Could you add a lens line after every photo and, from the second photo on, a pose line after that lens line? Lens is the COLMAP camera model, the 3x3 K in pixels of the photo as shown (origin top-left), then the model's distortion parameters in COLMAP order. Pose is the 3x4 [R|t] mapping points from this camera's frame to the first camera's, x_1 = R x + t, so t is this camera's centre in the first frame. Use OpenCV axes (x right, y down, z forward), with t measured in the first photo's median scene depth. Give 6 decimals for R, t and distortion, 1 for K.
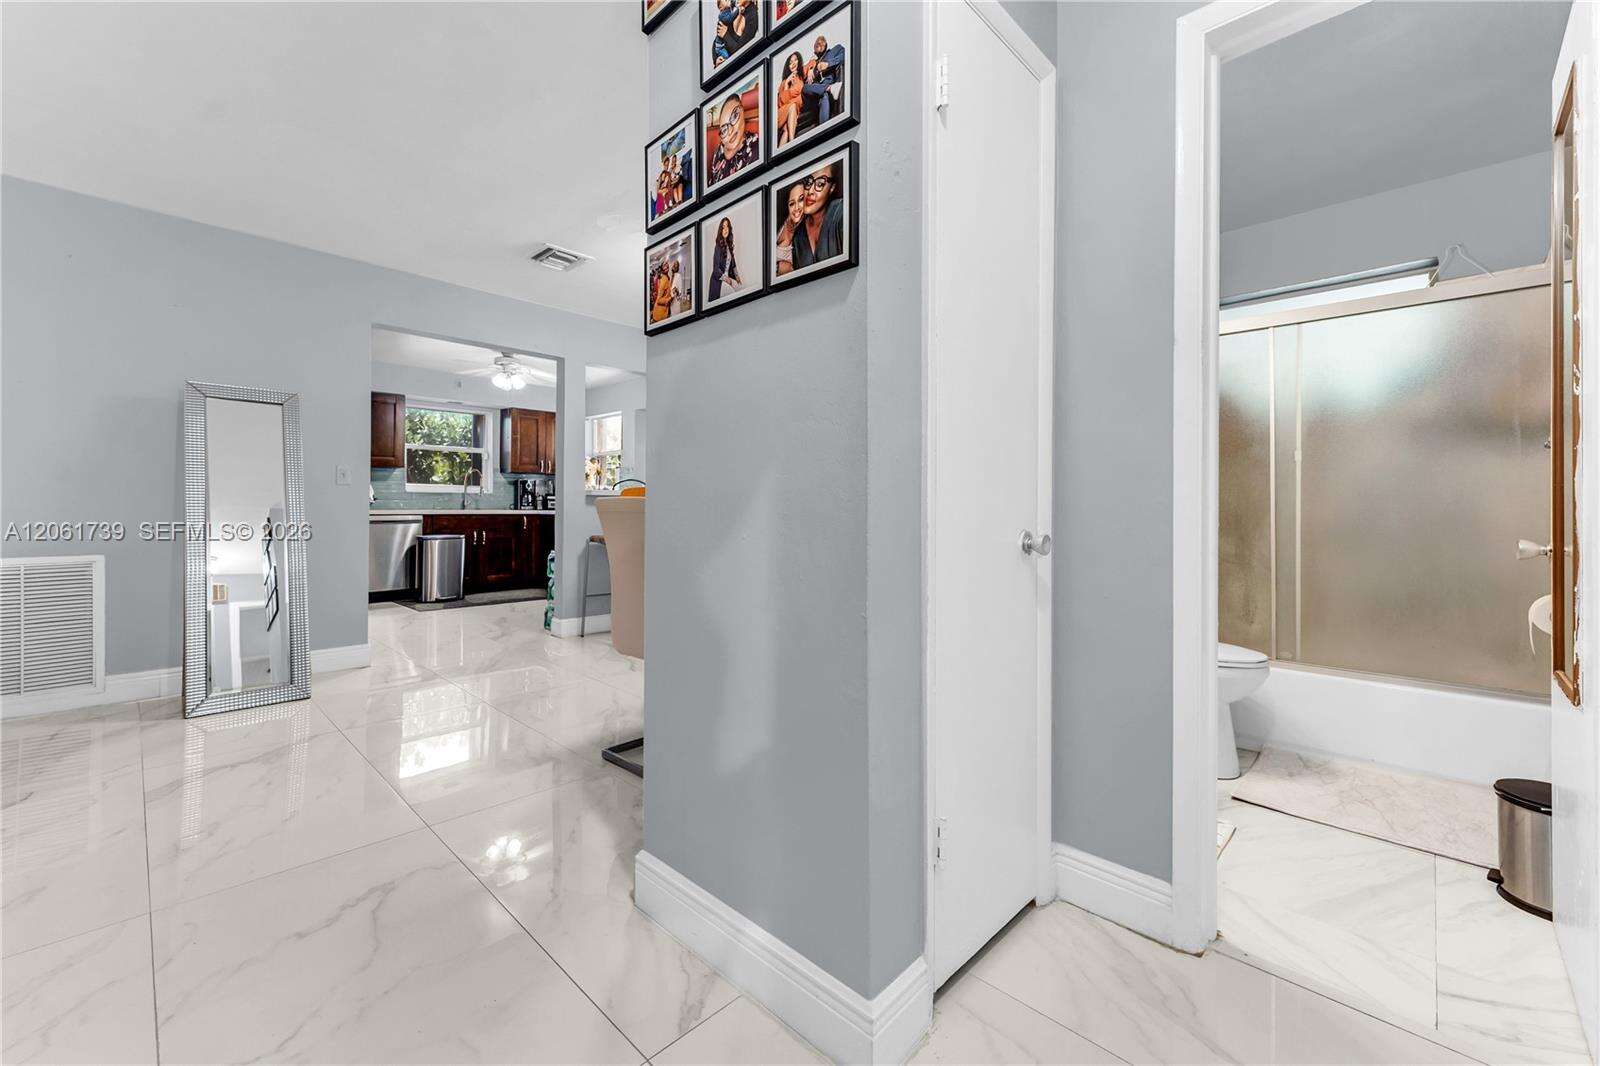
lens RADIAL K [[652.3, 0, 796.5], [0, 652.3, 504.3], [0, 0, 1]] dist [0.003028, 0.000374]
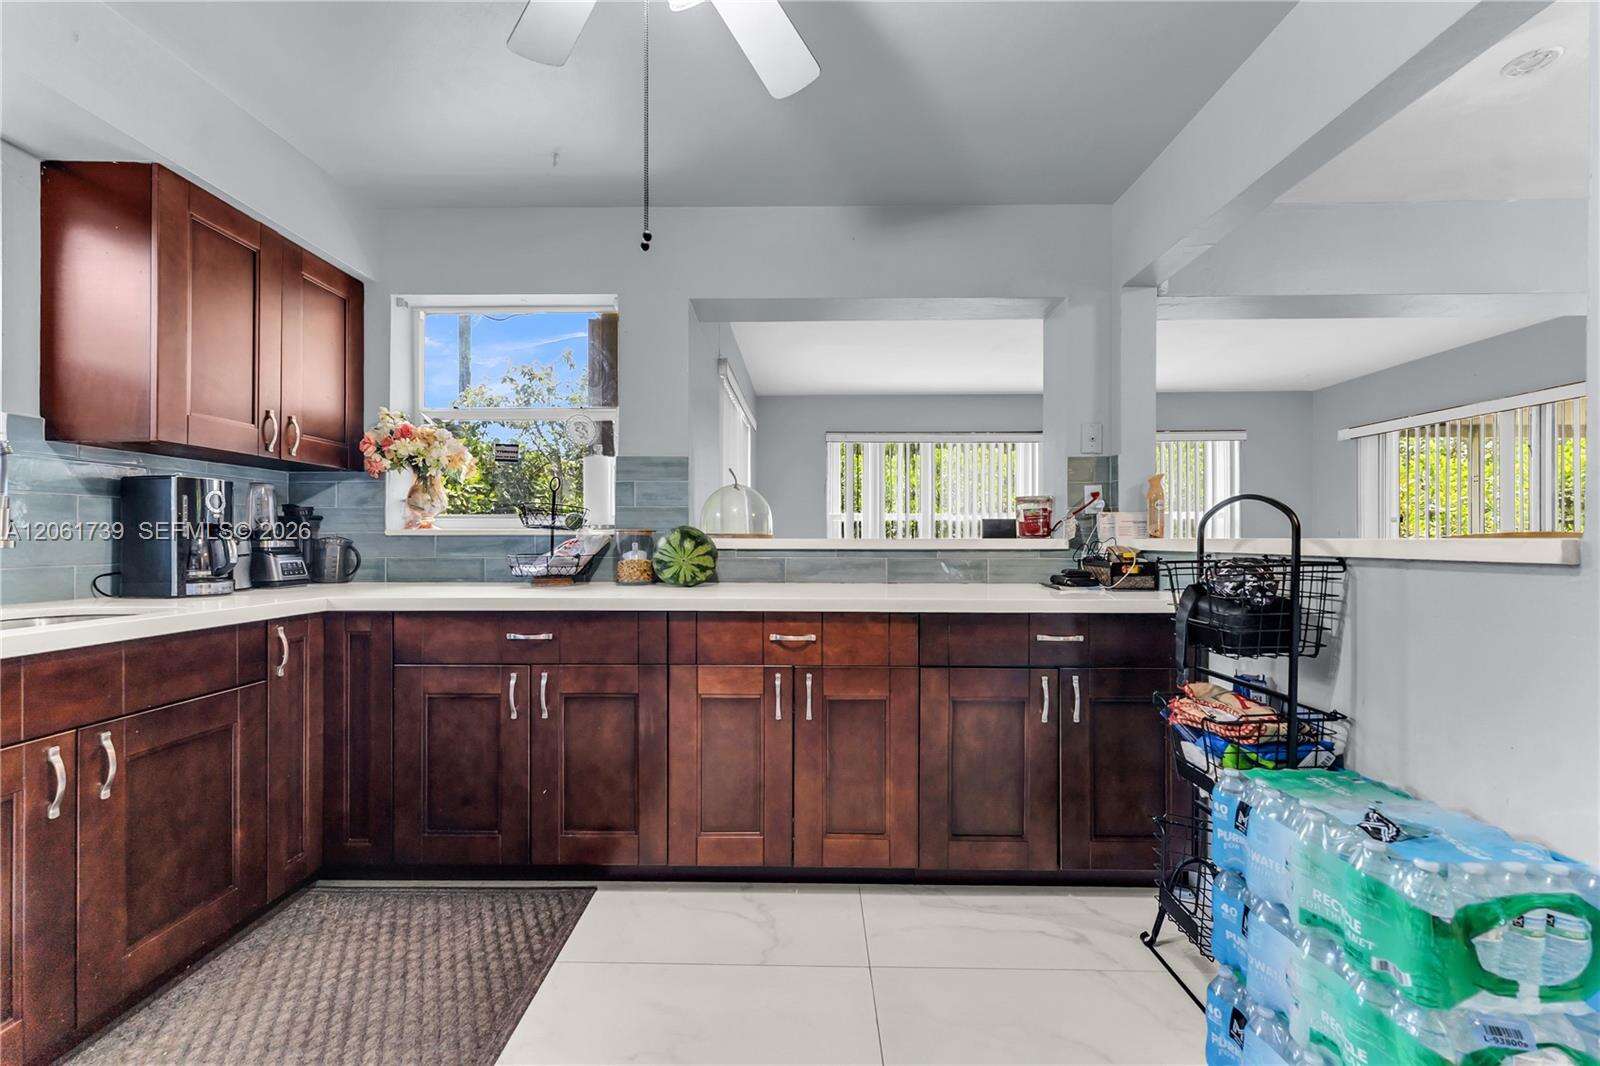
lens RADIAL K [[648.4, 0, 798.0], [0, 648.4, 536.9], [0, 0, 1]] dist [0.002819, -0.000012]
pose [[0.727557, -0.004876, 0.686030, -0.921787], [0.001364, 0.999983, 0.005661, -0.033914], [-0.686046, -0.003183, 0.727551, 1.438134]]
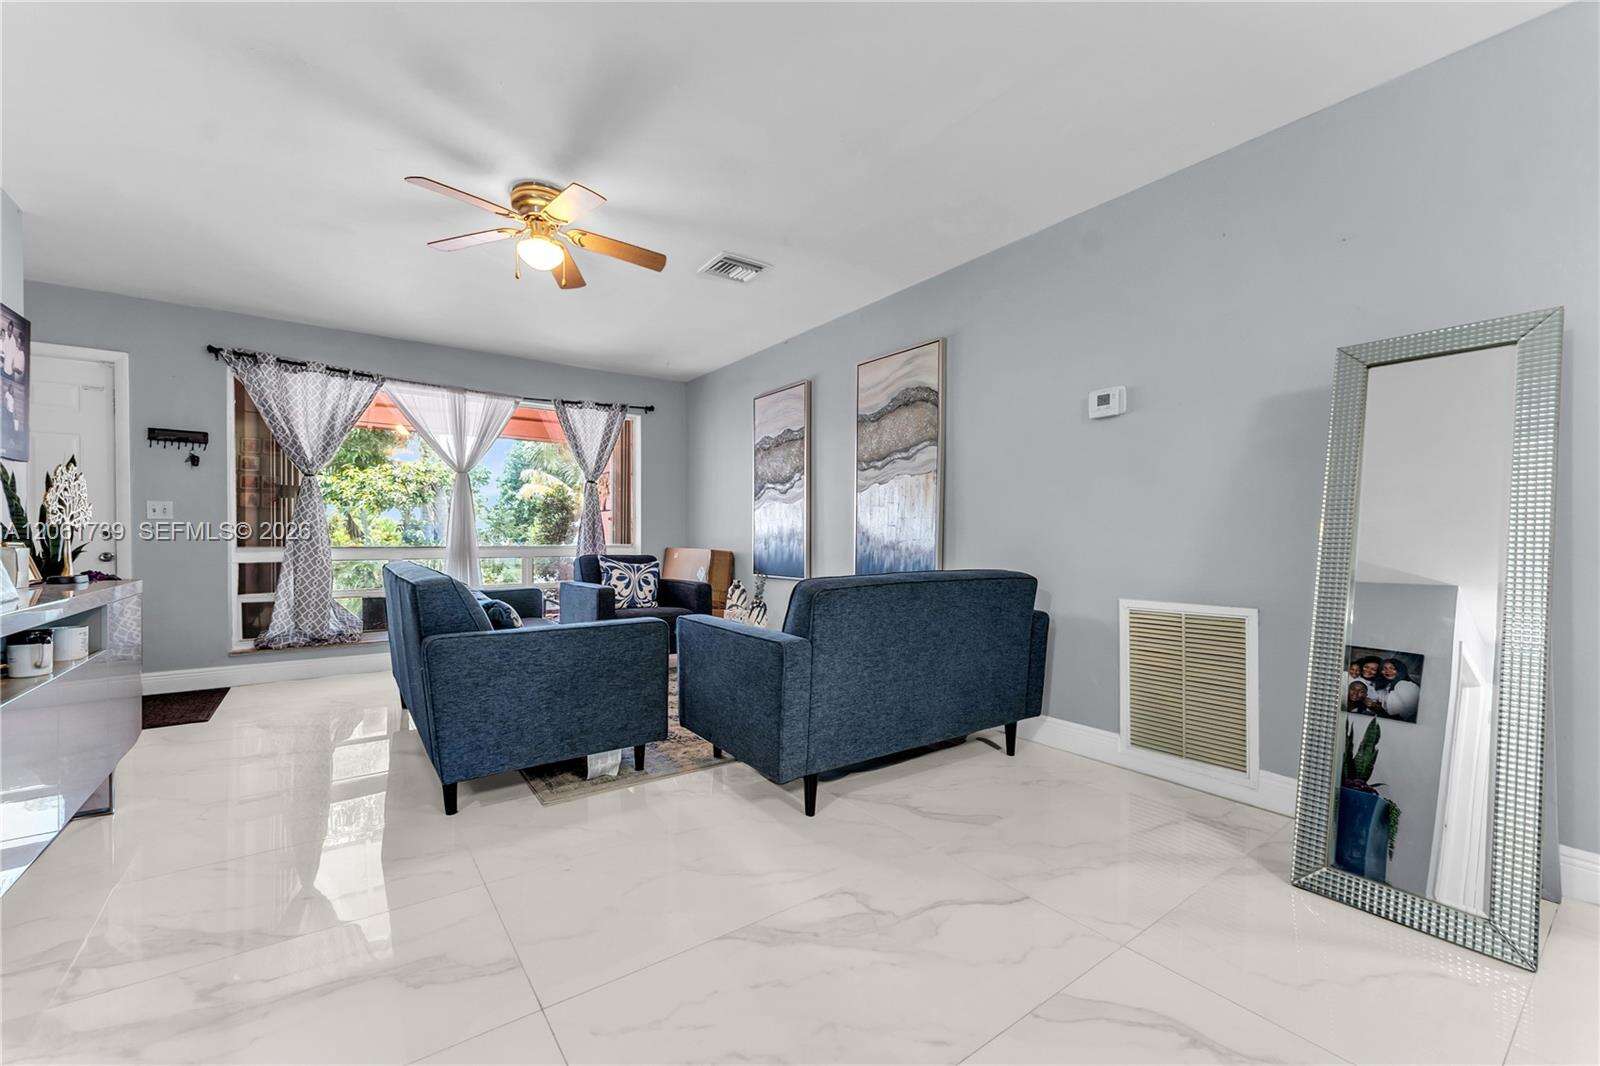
lens RADIAL K [[644.3, 0, 796.0], [0, 644.3, 538.8], [0, 0, 1]] dist [0.002339, 0.000250]
pose [[-0.163826, -0.004894, -0.986477, -0.209319], [0.001035, 0.999986, -0.005133, -0.000696], [0.986489, -0.001861, -0.163818, 0.528305]]
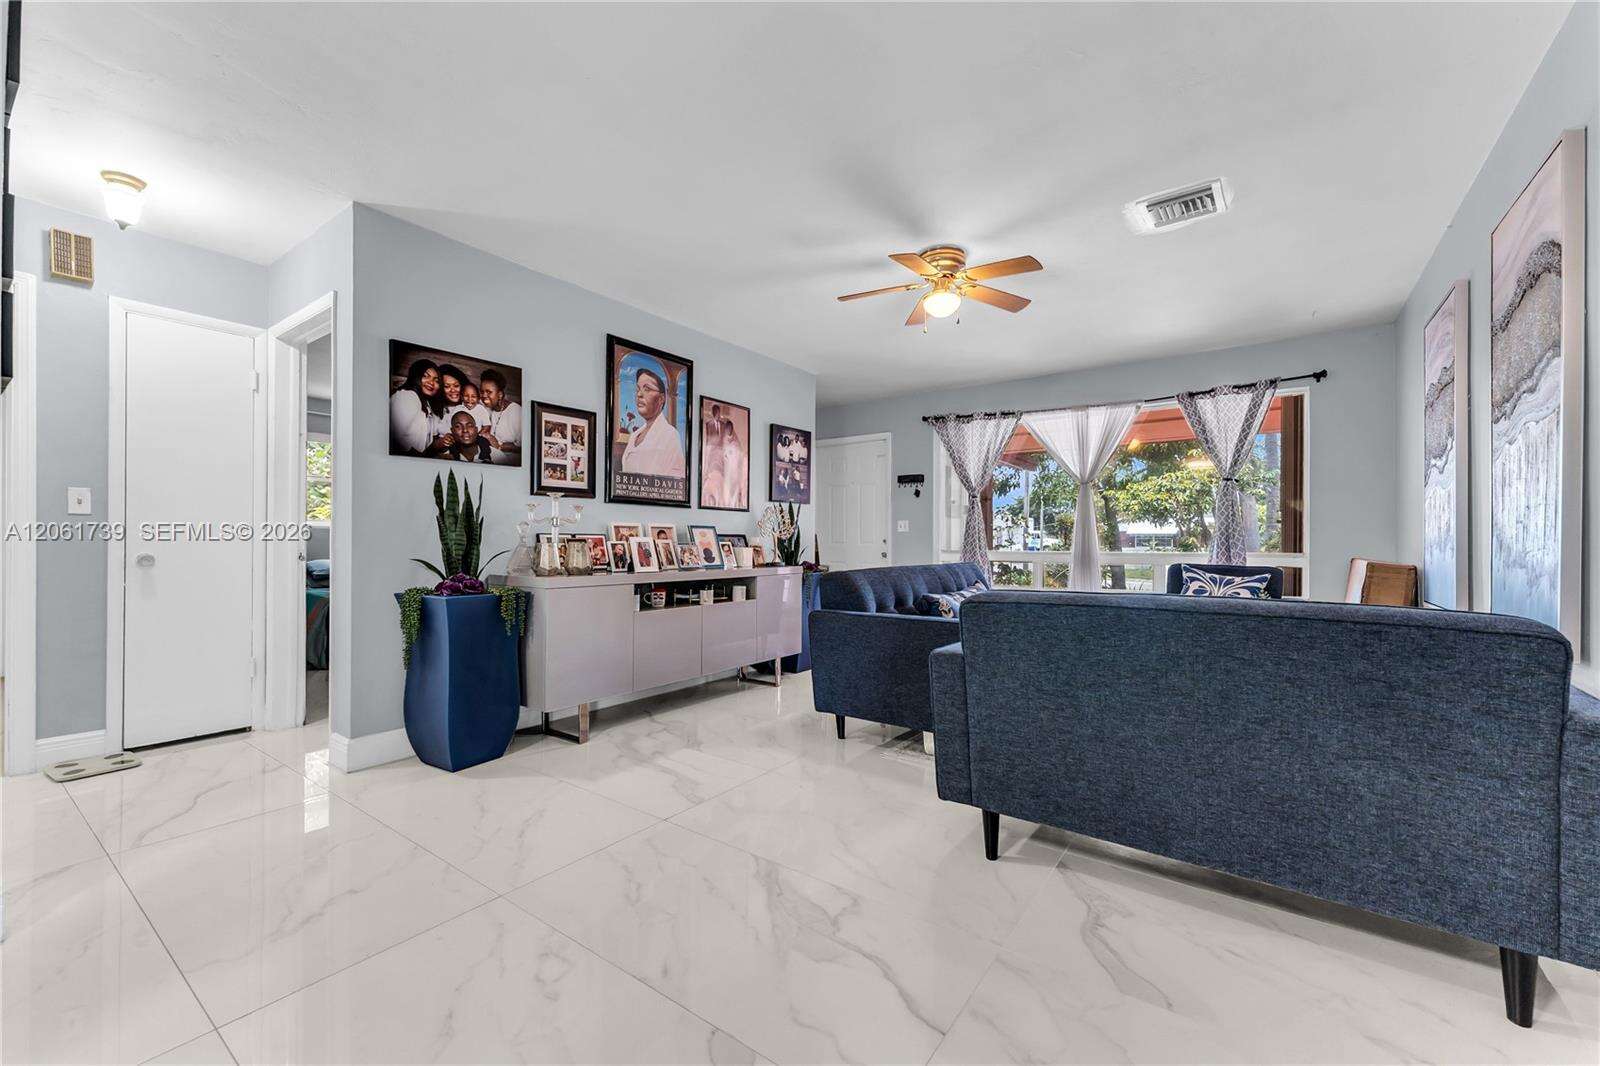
lens RADIAL K [[641.8, 0, 800.0], [0, 641.8, 533.0], [0, 0, 1]] dist [0.005821, -0.000135]
pose [[-0.988643, -0.010992, -0.149881, -0.585318], [-0.008208, 0.999782, -0.019180, -0.002340], [0.150059, -0.017732, -0.988518, 0.967854]]
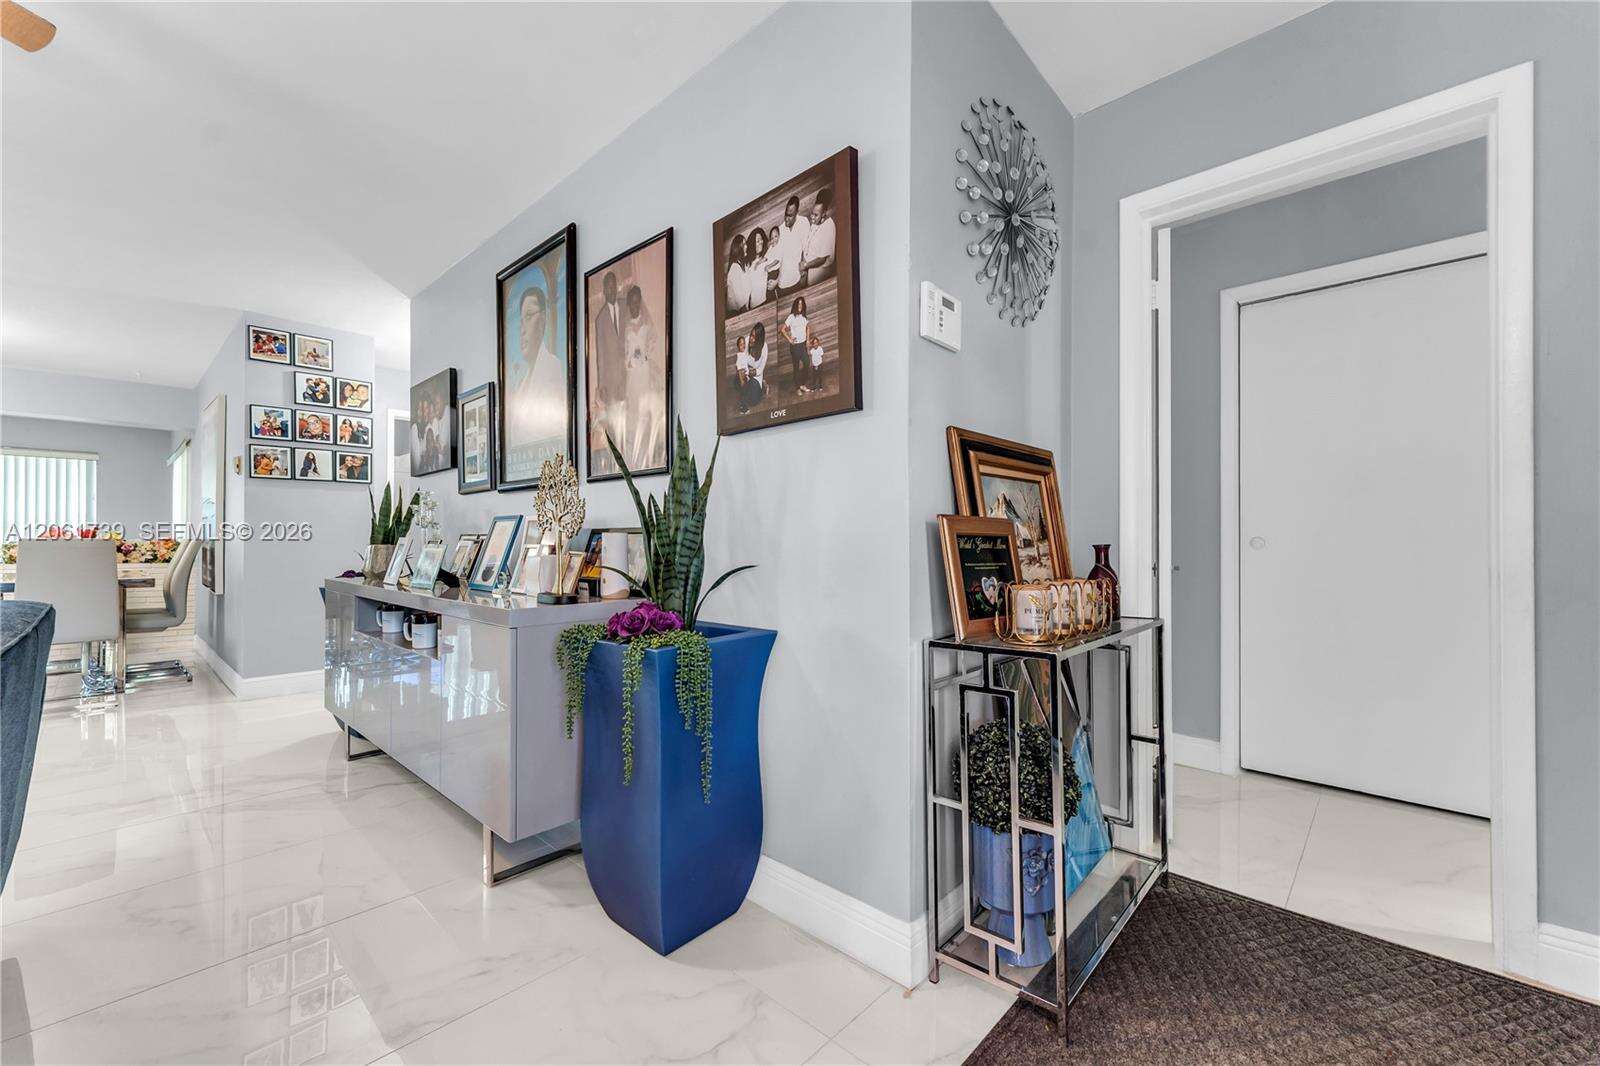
lens RADIAL K [[644.3, 0, 796.0], [0, 644.3, 538.8], [0, 0, 1]] dist [0.002339, 0.000250]
pose [[-0.026496, 0.000250, 0.999649, -1.257025], [-0.006753, 0.999977, -0.000430, -0.014090], [-0.999626, -0.006762, -0.026494, -0.481766]]
